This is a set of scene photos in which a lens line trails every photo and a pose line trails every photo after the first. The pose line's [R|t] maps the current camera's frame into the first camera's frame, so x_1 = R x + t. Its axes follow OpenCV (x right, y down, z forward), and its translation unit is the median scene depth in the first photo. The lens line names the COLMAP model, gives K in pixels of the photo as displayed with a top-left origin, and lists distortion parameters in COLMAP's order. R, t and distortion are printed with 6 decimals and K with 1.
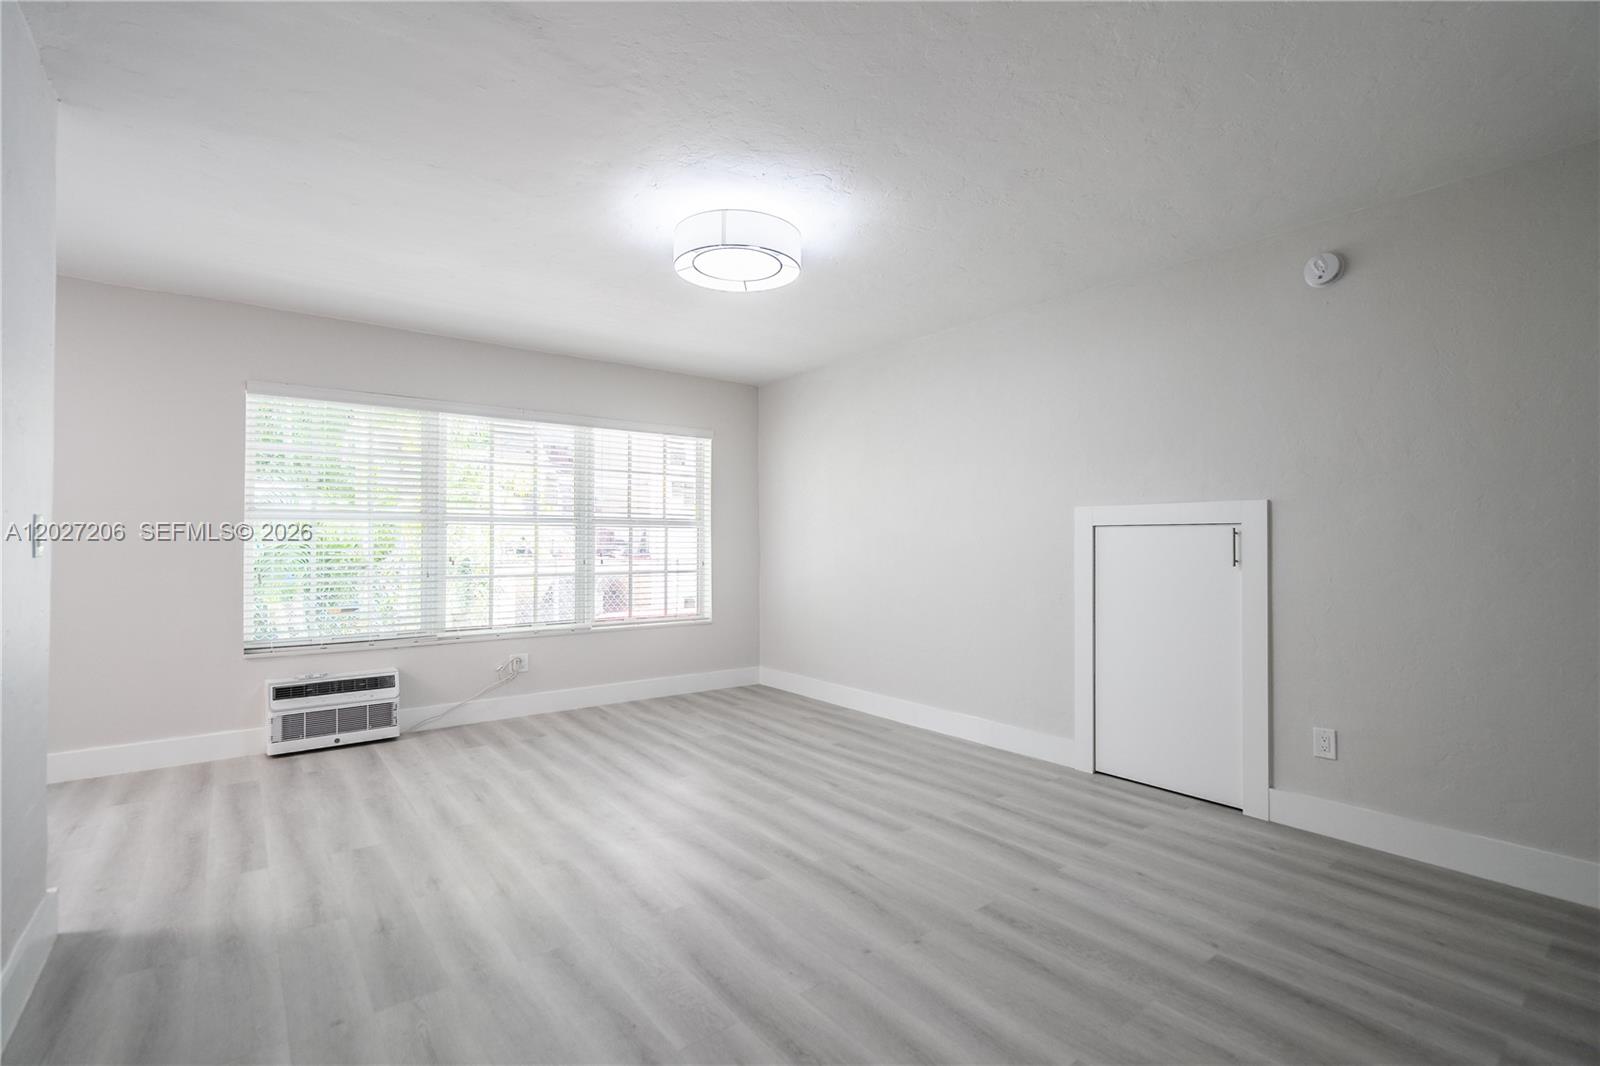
lens RADIAL K [[722.9, 0, 808.3], [0, 722.9, 527.5], [0, 0, 1]] dist [-0.006464, 0.000810]
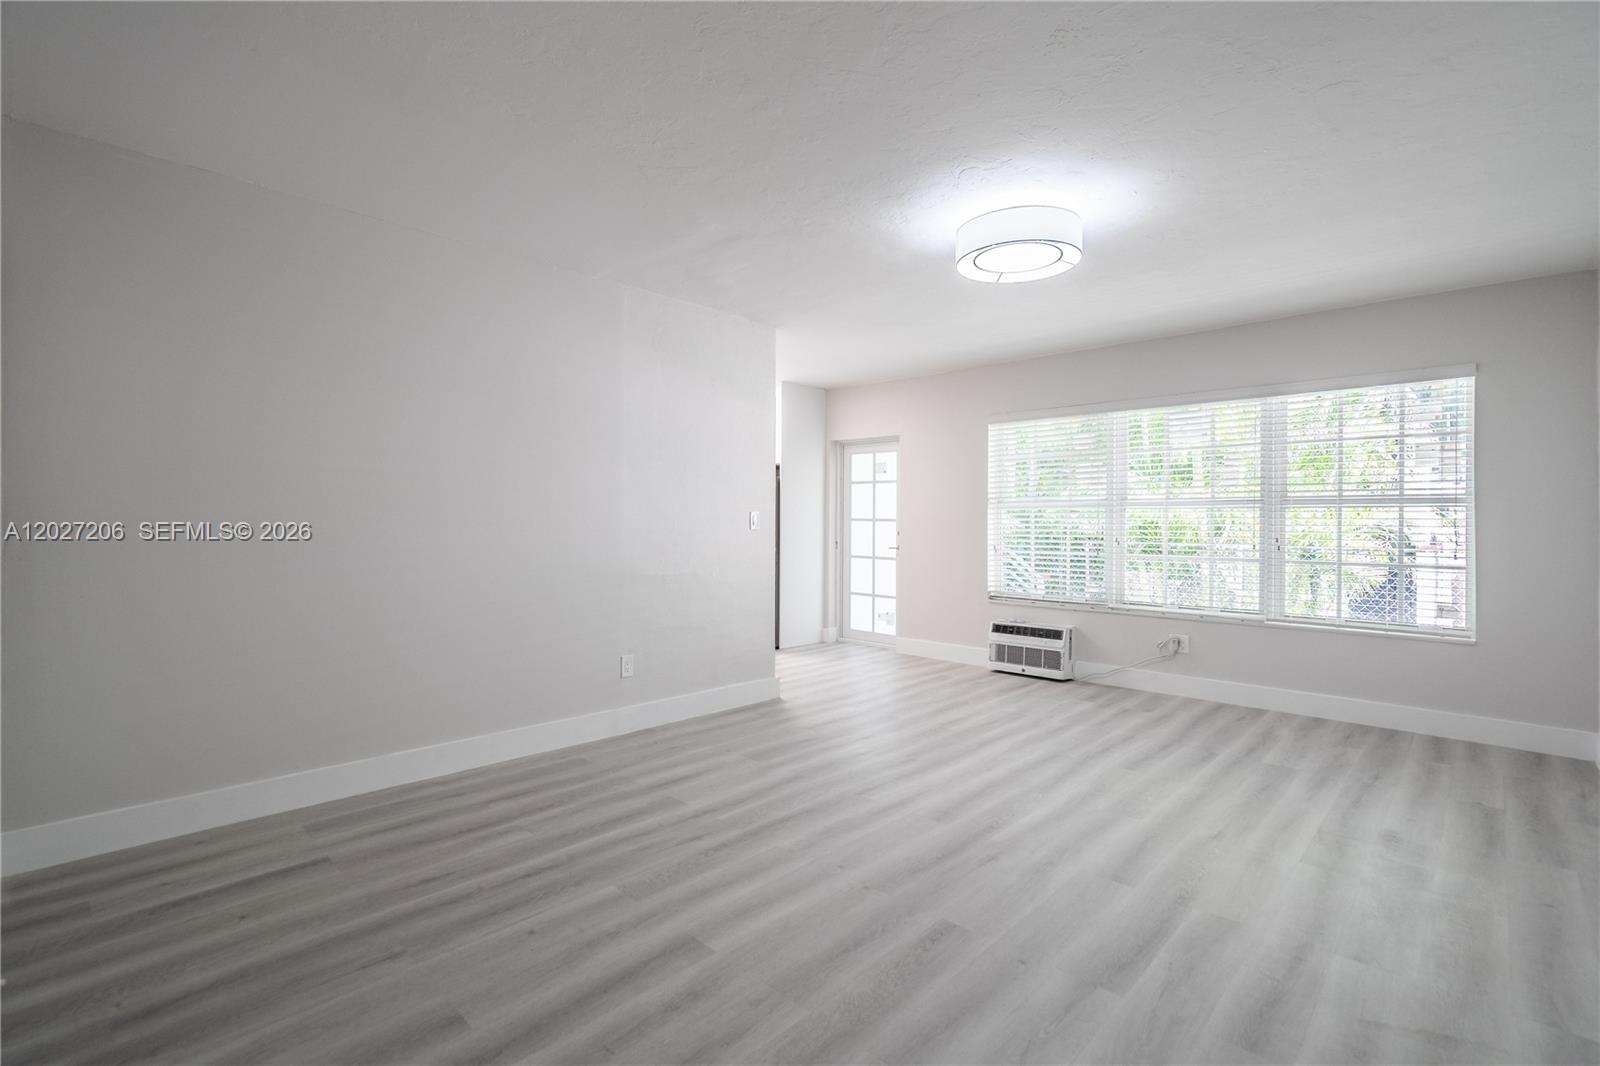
lens RADIAL K [[722.9, 0, 808.3], [0, 722.9, 527.5], [0, 0, 1]] dist [-0.006464, 0.000810]
pose [[0.156853, 0.005330, -0.987608, 0.746738], [0.015518, 0.999849, 0.007860, 0.009885], [0.987500, -0.016558, 0.156746, 0.459639]]
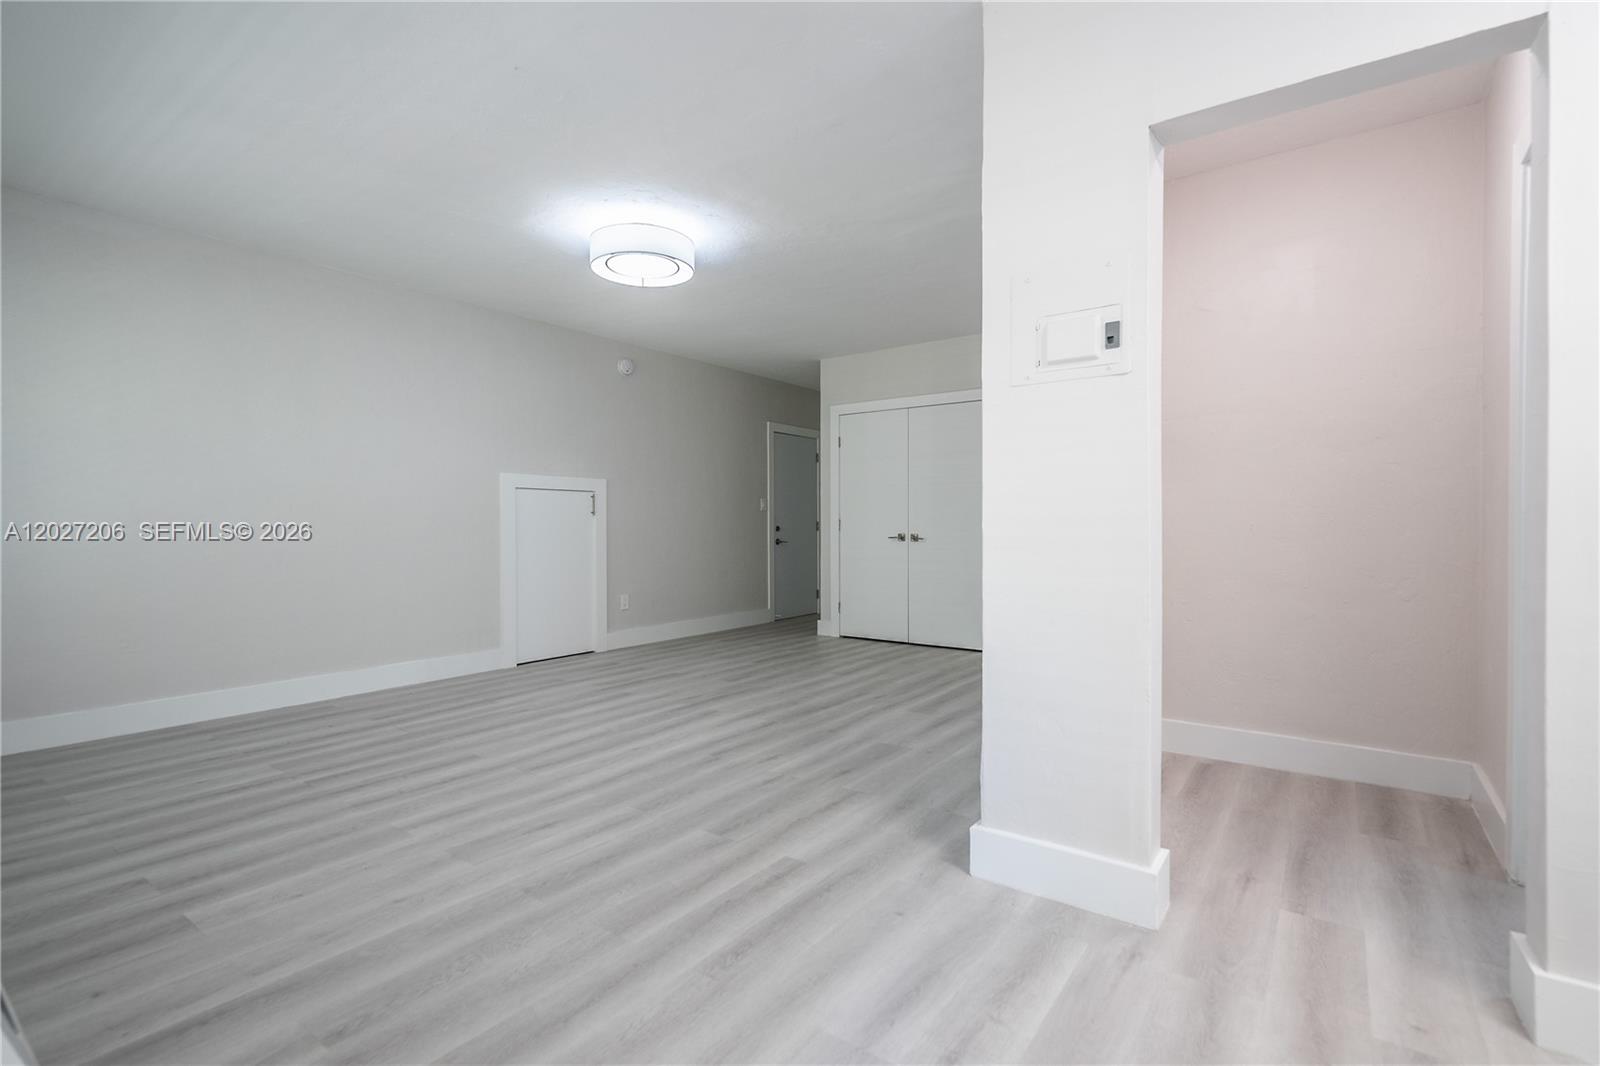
lens RADIAL K [[754.0, 0, 782.8], [0, 754.0, 532.9], [0, 0, 1]] dist [-0.001694, 0.000193]
pose [[-0.251102, -0.012526, 0.967880, -1.204842], [-0.019478, 0.999779, 0.007886, 0.067078], [-0.967765, -0.016872, -0.251291, 0.928697]]
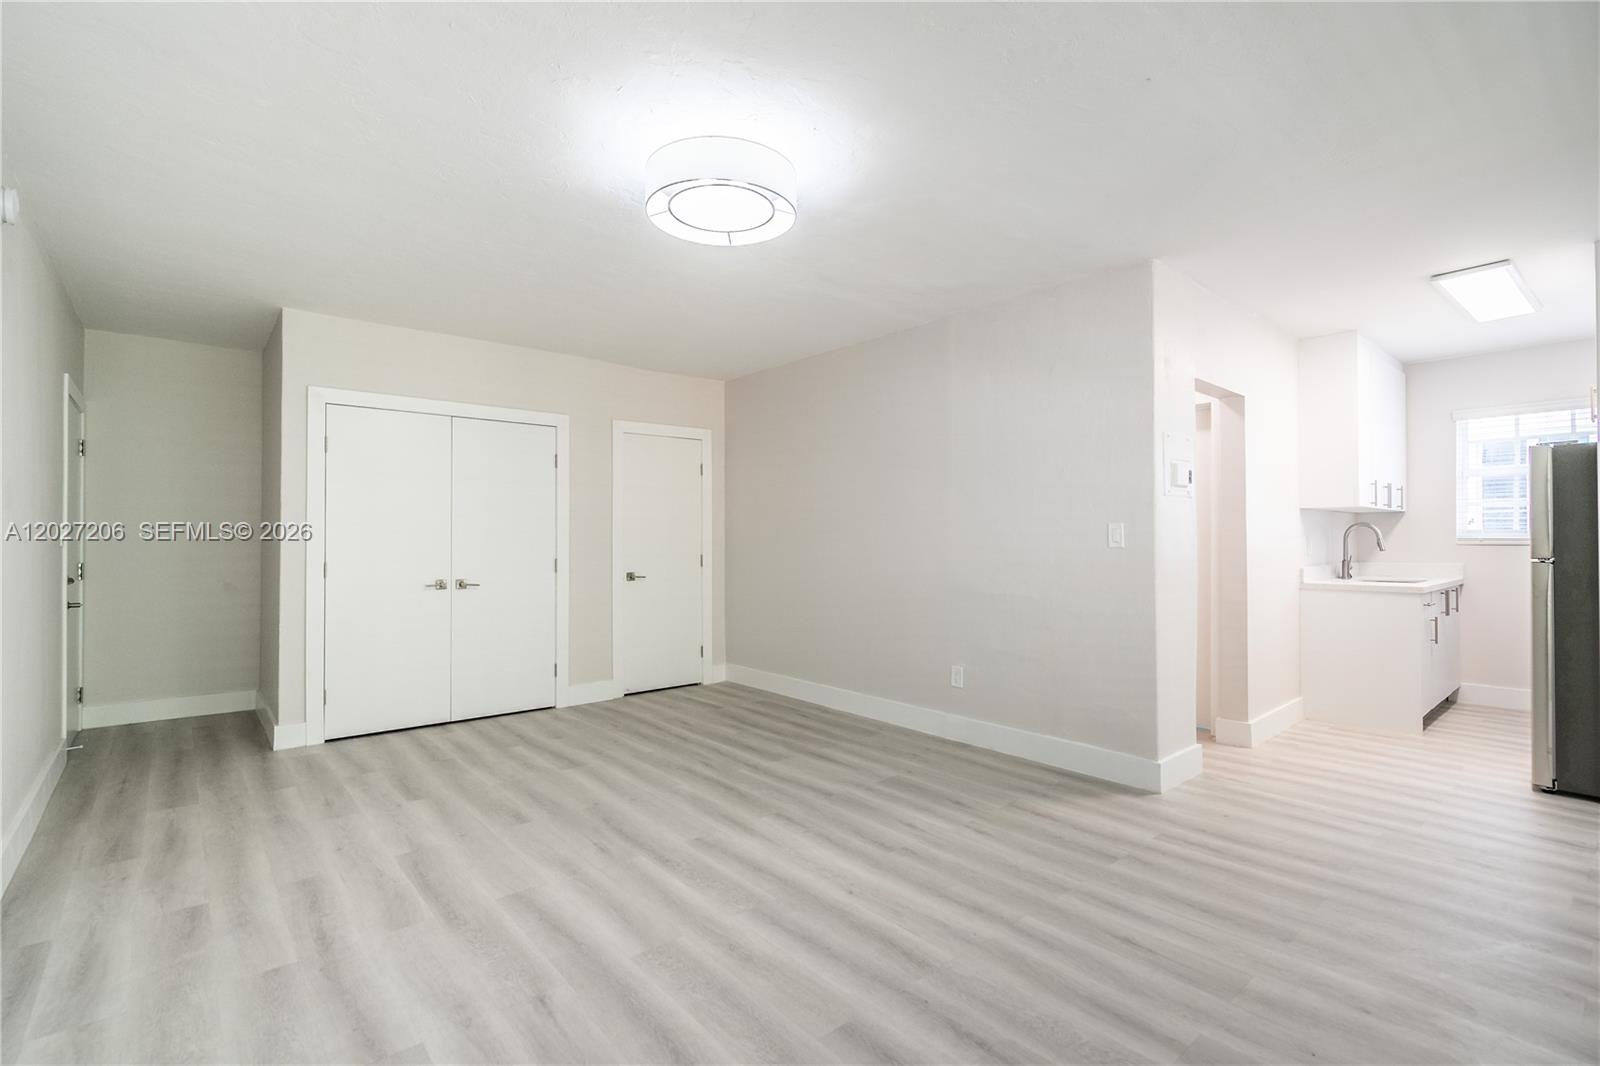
lens RADIAL K [[748.0, 0, 820.2], [0, 748.0, 532.8], [0, 0, 1]] dist [-0.001465, -0.000528]
pose [[-0.998264, -0.002361, -0.058856, -0.136624], [-0.000571, 0.999537, -0.030415, 0.033425], [0.058900, -0.030329, -0.997803, 1.595586]]
